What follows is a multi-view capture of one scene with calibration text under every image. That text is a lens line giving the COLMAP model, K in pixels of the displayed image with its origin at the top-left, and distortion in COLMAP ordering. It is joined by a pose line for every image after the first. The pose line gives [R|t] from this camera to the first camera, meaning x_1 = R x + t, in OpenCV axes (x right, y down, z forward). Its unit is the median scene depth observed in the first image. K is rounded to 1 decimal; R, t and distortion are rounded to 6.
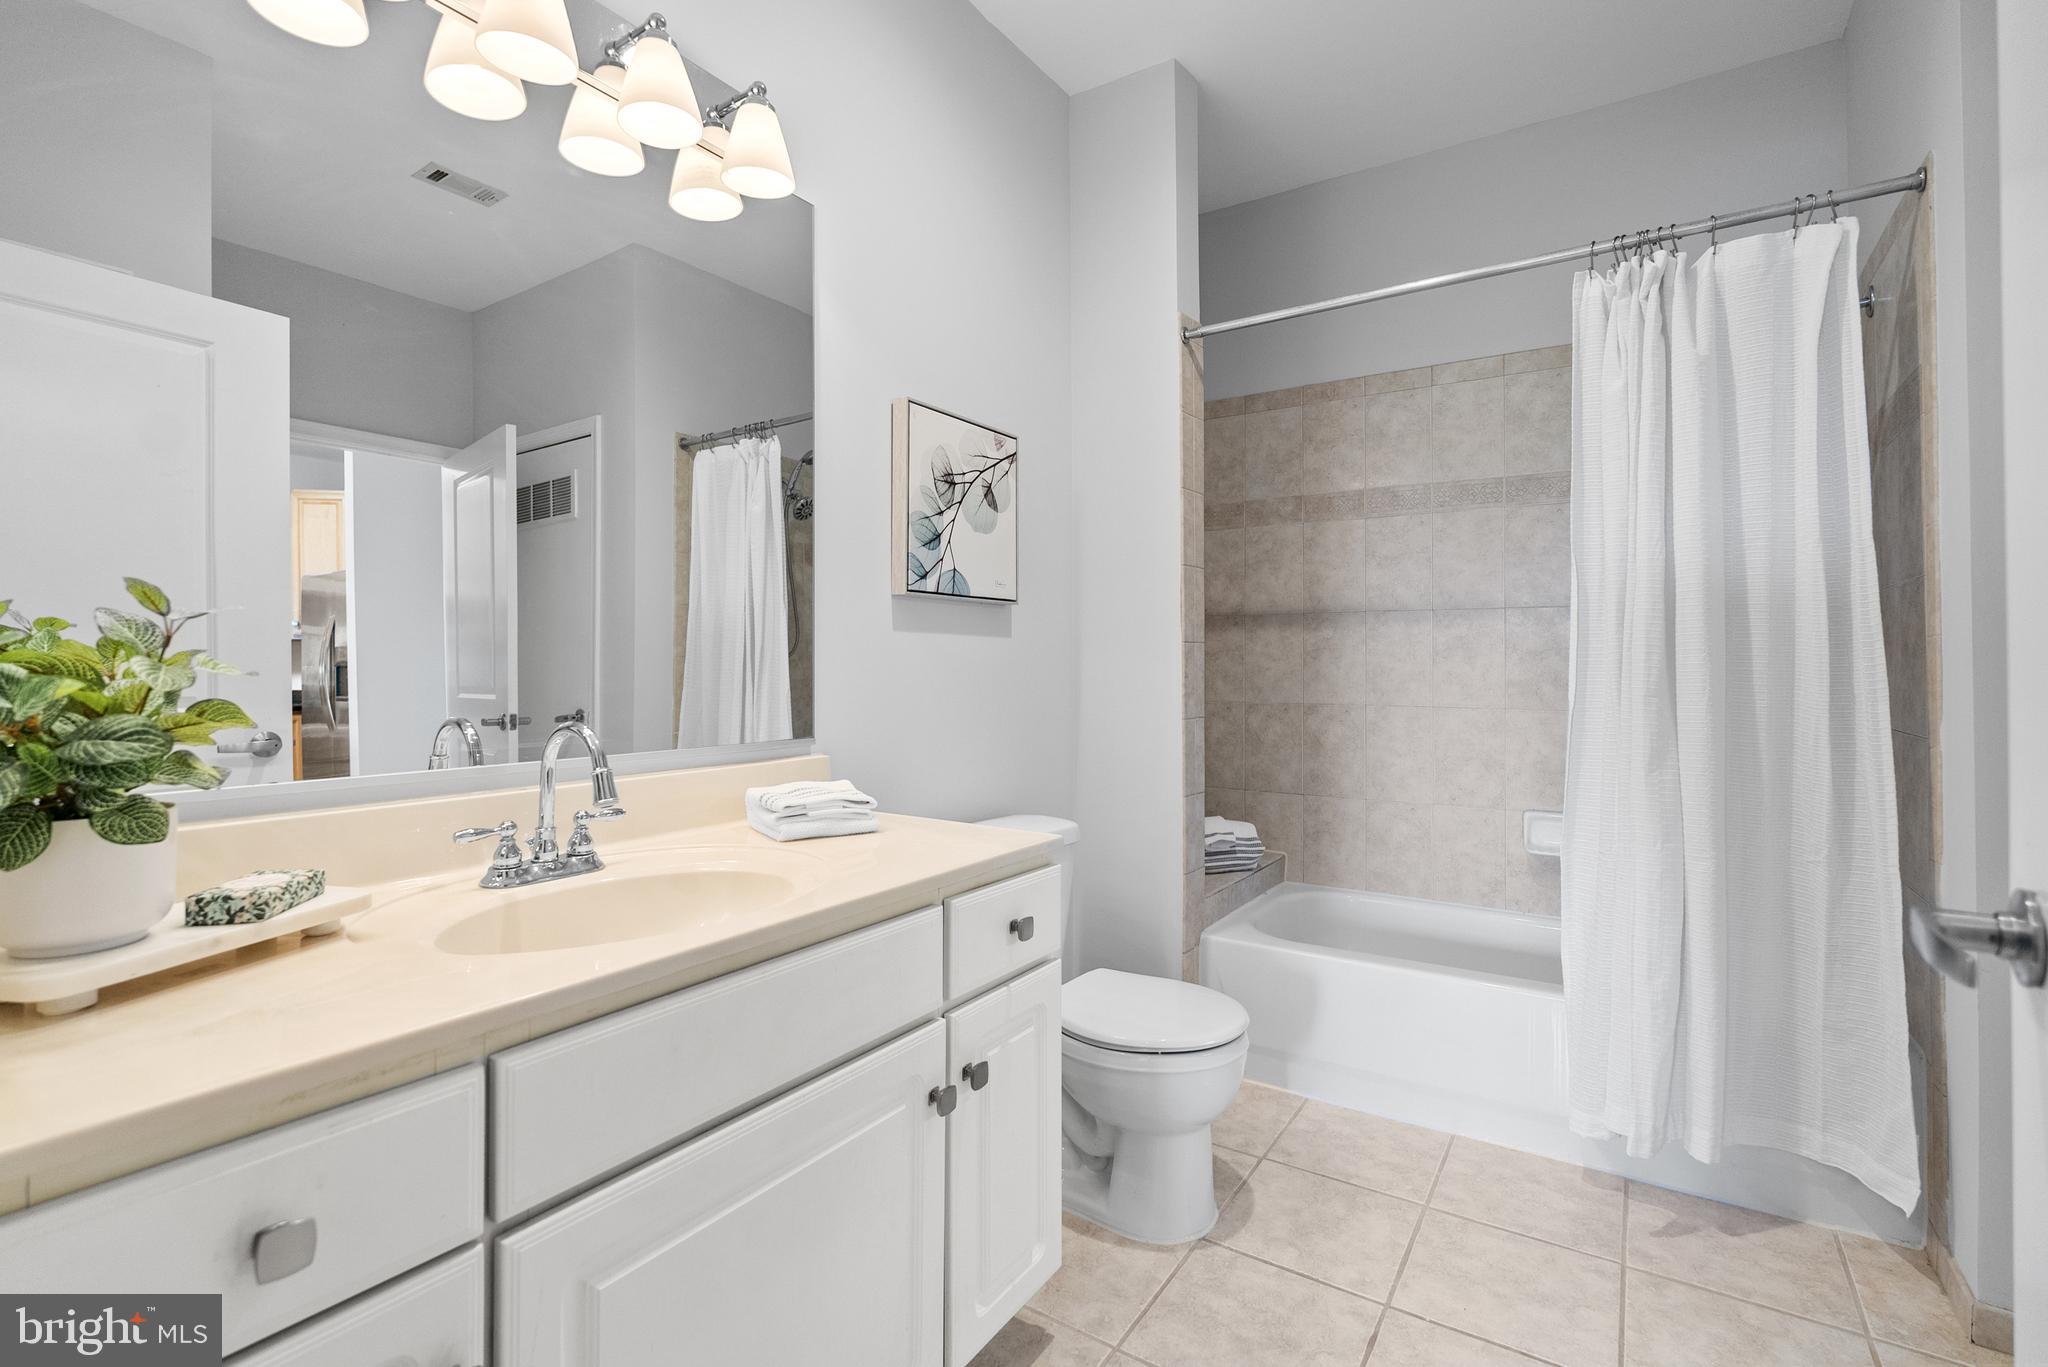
lens RADIAL K [[937.1, 0, 1043.0], [0, 937.1, 648.9], [0, 0, 1]] dist [-0.002258, 0.000260]
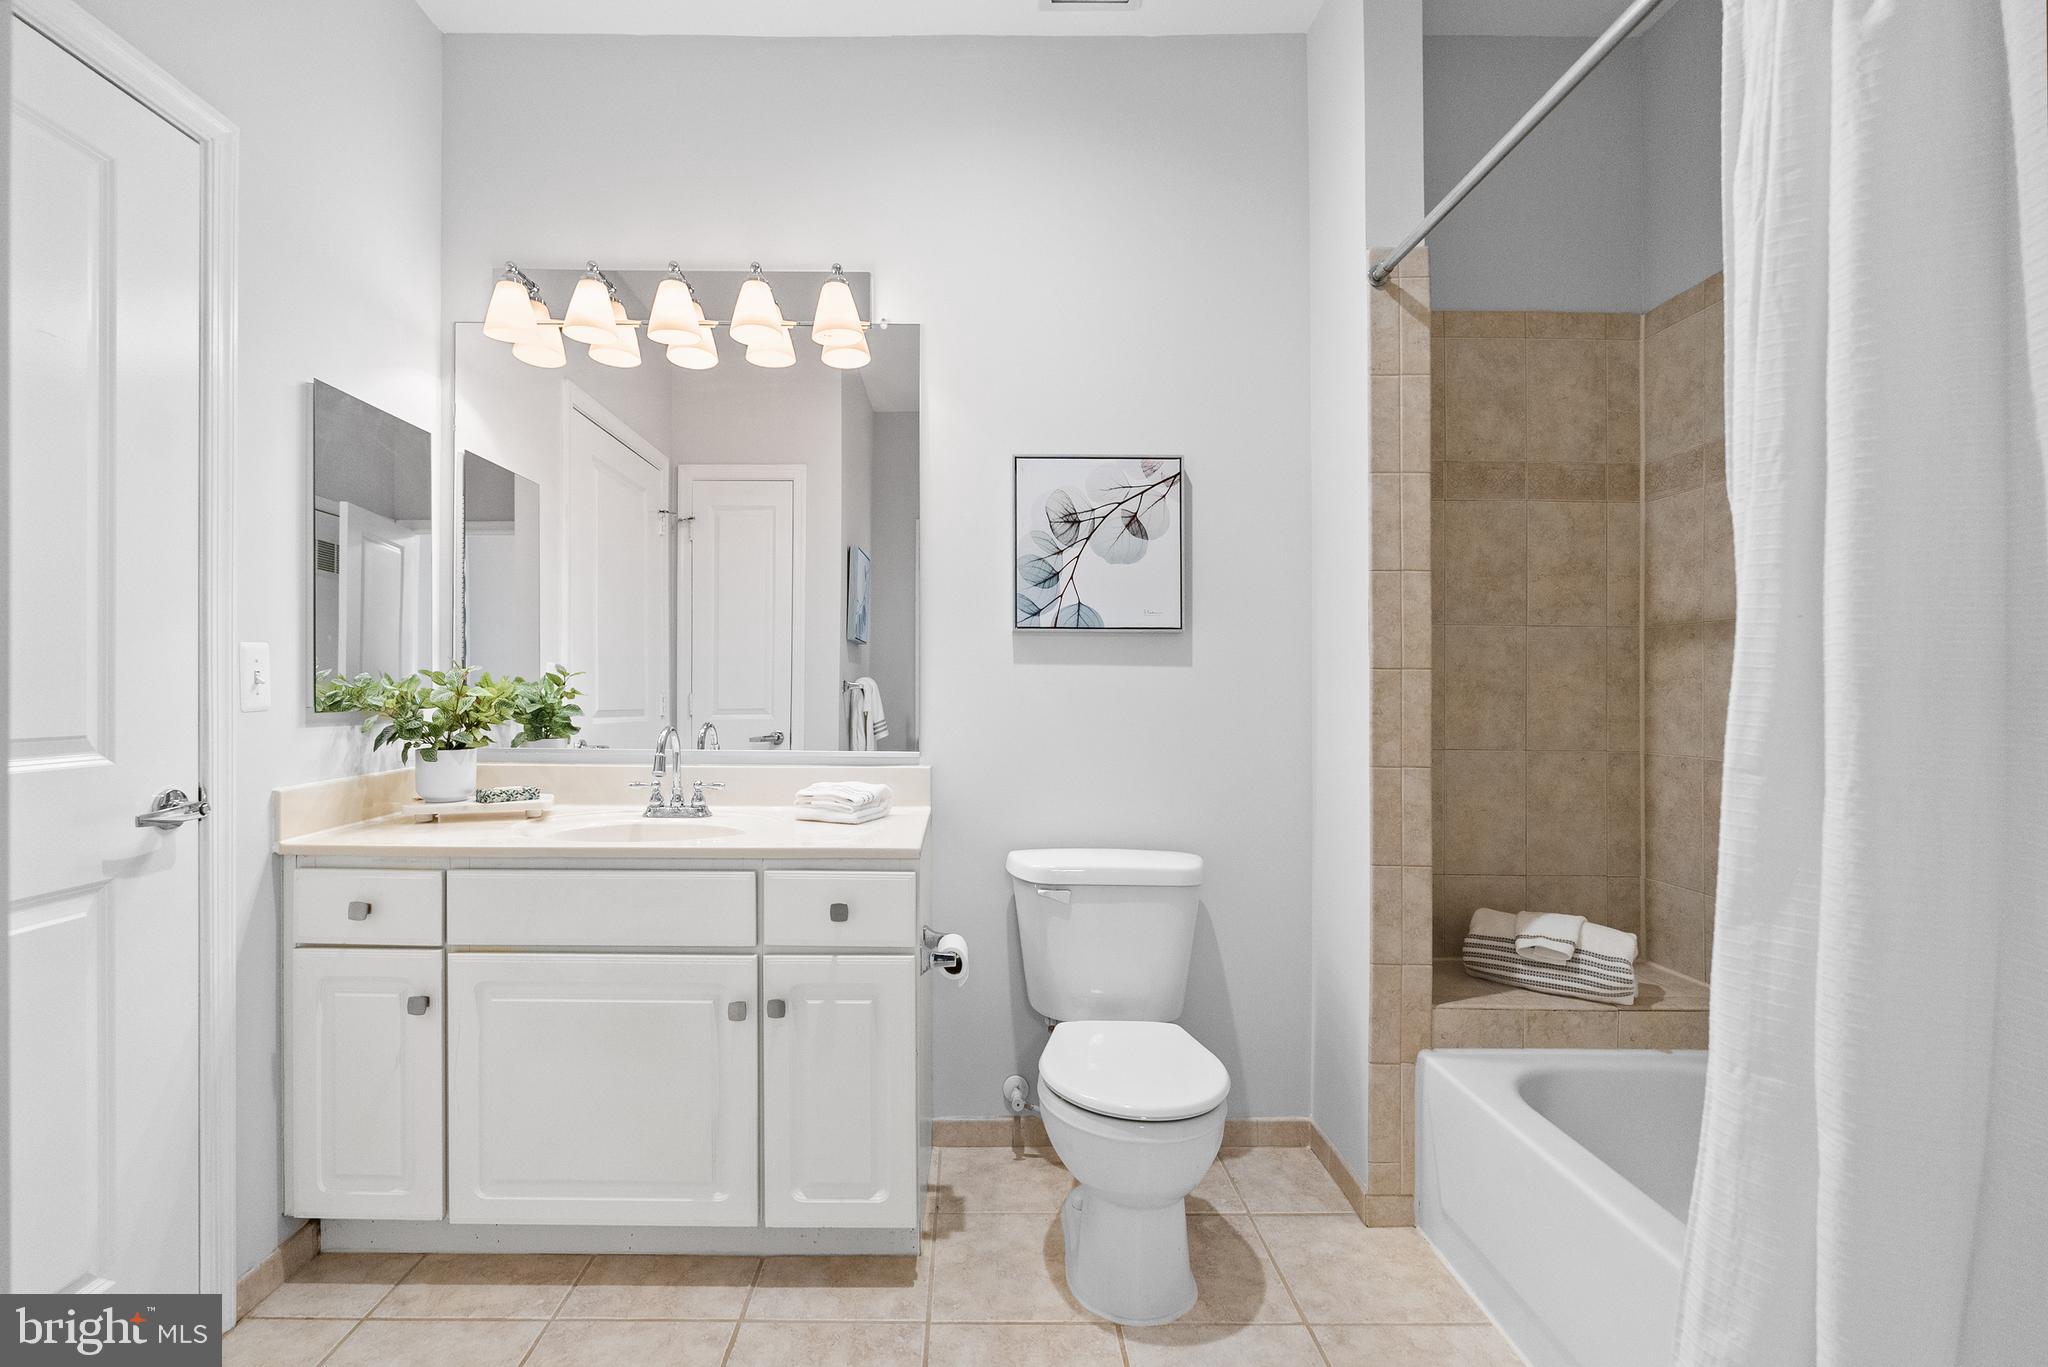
lens RADIAL K [[930.3, 0, 939.5], [0, 930.3, 689.4], [0, 0, 1]] dist [0.000529, 0.000238]
pose [[0.523772, 0.005591, -0.851840, 0.709606], [0.006386, 0.999925, 0.010489, -0.000693], [0.851835, -0.010933, 0.523697, 0.319930]]
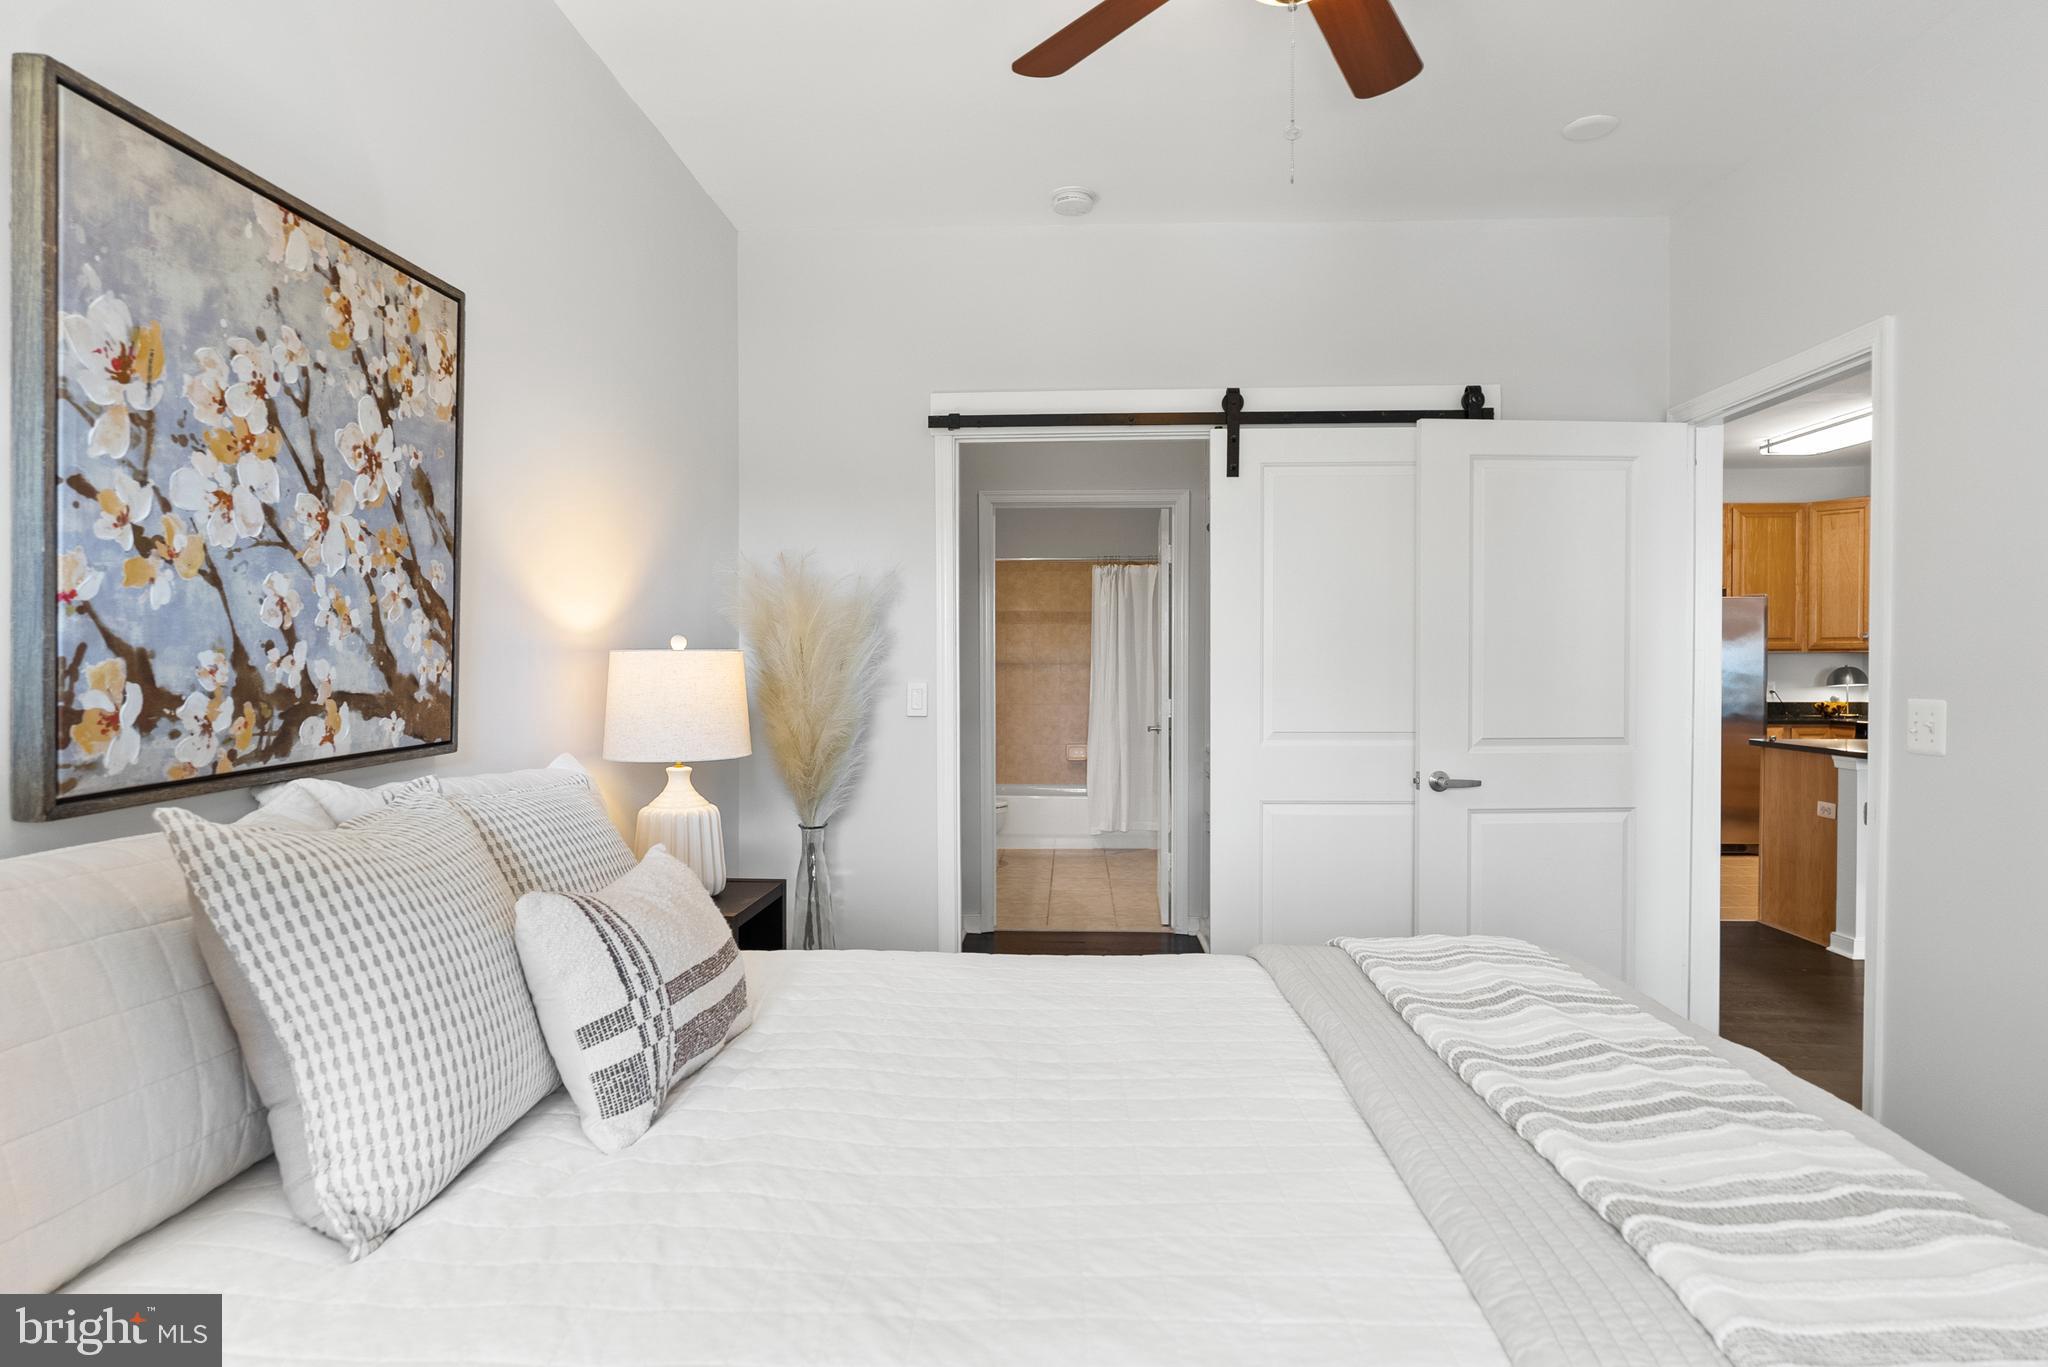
lens RADIAL K [[1117.0, 0, 1024.0], [0, 1117.0, 683.5], [0, 0, 1]] dist [-0.002565, 0.000023]
pose [[0.864321, -0.011135, 0.502817, -1.410721], [-0.005558, 0.999482, 0.031688, -0.110715], [-0.502910, -0.030183, 0.863812, -1.978427]]
